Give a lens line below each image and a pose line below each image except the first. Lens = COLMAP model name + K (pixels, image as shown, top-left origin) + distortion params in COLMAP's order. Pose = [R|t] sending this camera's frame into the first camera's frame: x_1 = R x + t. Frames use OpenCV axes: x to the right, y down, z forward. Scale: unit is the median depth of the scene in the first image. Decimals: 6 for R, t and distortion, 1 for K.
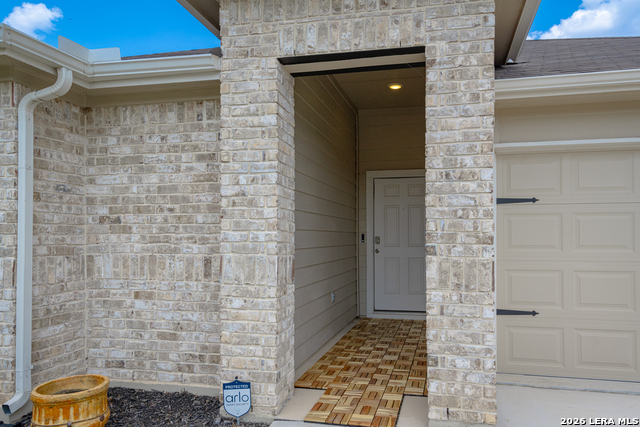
lens RADIAL K [[446.2, 0, 368.9], [0, 446.2, 233.1], [0, 0, 1]] dist [0.017063, 0.011640]
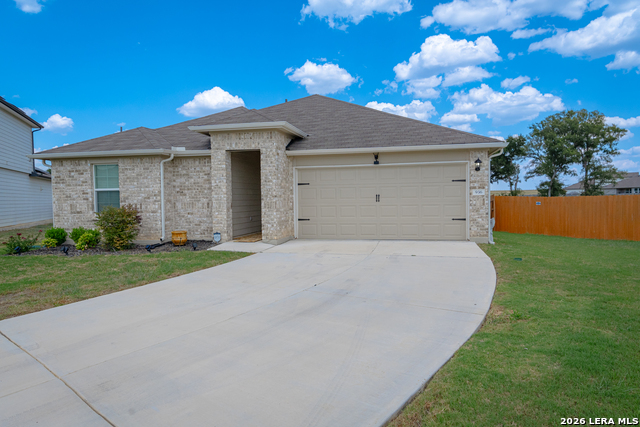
lens RADIAL K [[446.2, 0, 318.2], [0, 446.2, 215.4], [0, 0, 1]] dist [0.017063, 0.011640]
pose [[0.997951, -0.008472, -0.063422, 0.742403], [0.011475, 0.998823, 0.047136, -0.000029], [0.062948, -0.047768, 0.996873, -2.507075]]
